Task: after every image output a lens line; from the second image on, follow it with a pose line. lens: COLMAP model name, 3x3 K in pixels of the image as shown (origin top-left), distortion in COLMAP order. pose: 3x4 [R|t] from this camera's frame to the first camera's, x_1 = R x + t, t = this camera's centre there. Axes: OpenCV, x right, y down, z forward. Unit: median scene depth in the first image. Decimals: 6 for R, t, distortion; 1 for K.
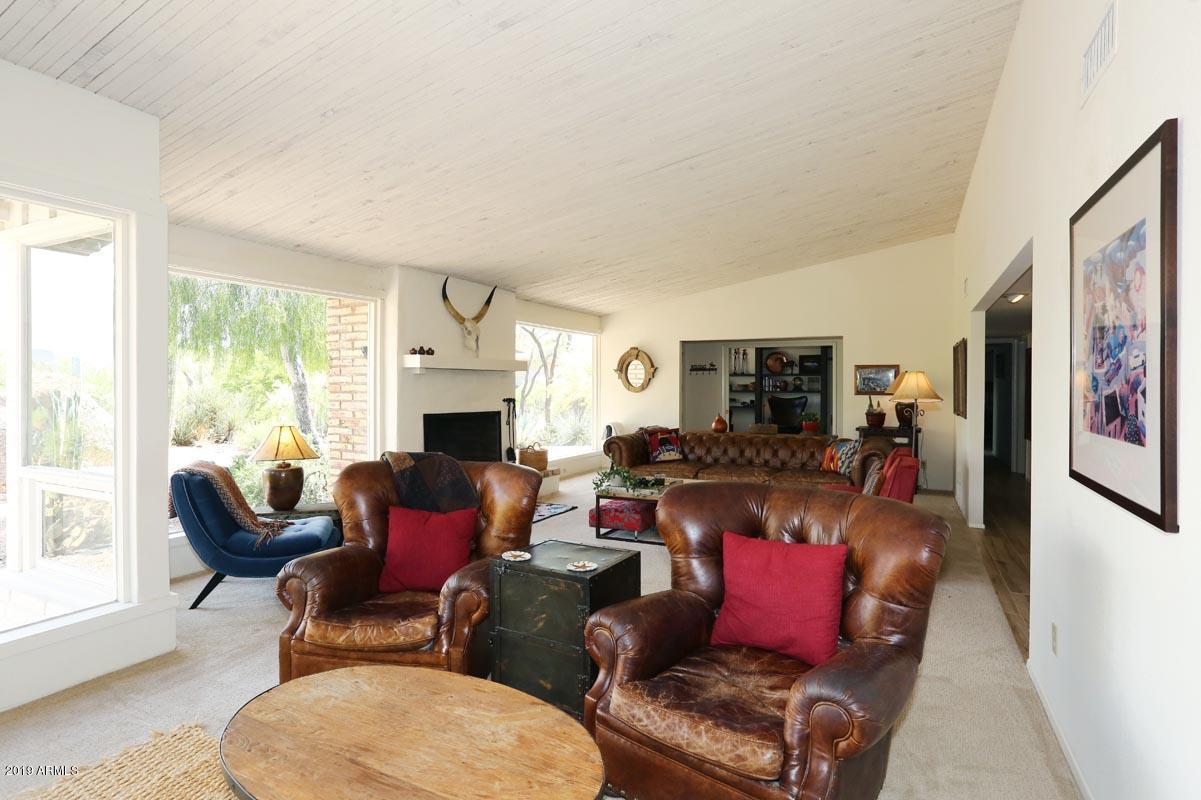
lens RADIAL K [[617.0, 0, 602.6], [0, 617.0, 393.7], [0, 0, 1]] dist [-0.004078, 0.000492]
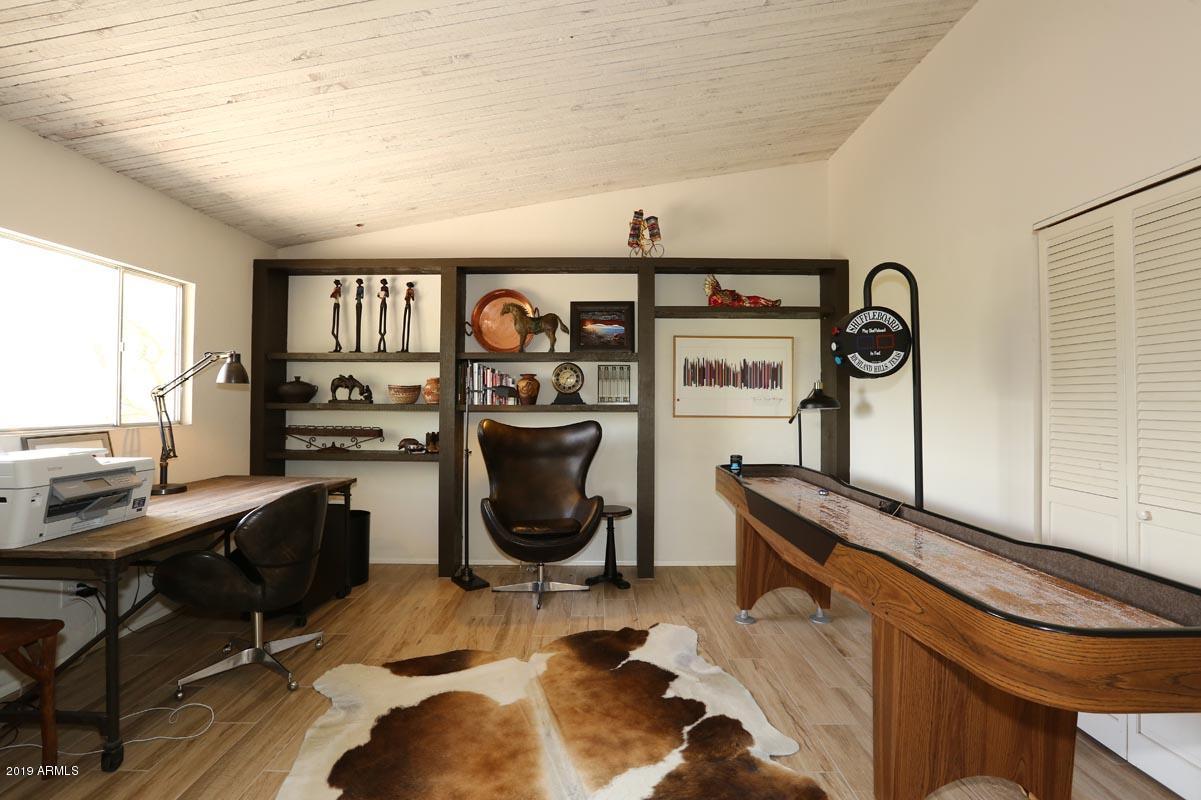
lens RADIAL K [[555.6, 0, 601.6], [0, 555.6, 400.6], [0, 0, 1]] dist [-0.044063, 0.003167]
pose [[0.897390, 0.006891, 0.441185, 0.284058], [0.003143, 0.999753, -0.022008, -0.000555], [-0.441228, 0.021136, 0.897146, 1.023424]]
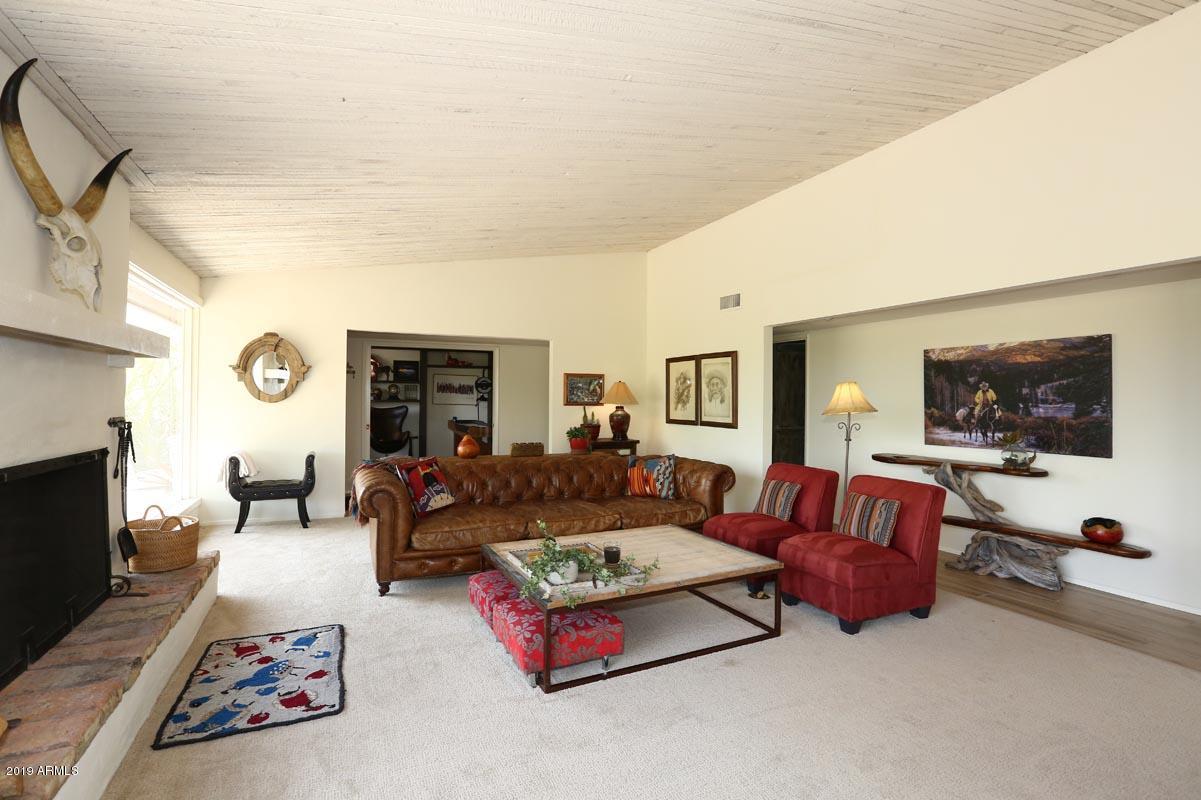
lens RADIAL K [[555.6, 0, 598.1], [0, 555.6, 401.1], [0, 0, 1]] dist [-0.044063, 0.003167]
pose [[0.612576, 0.001916, 0.790409, -0.191410], [-0.001588, 0.999998, -0.001194, -0.003325], [-0.790410, -0.000523, 0.612578, 0.387017]]
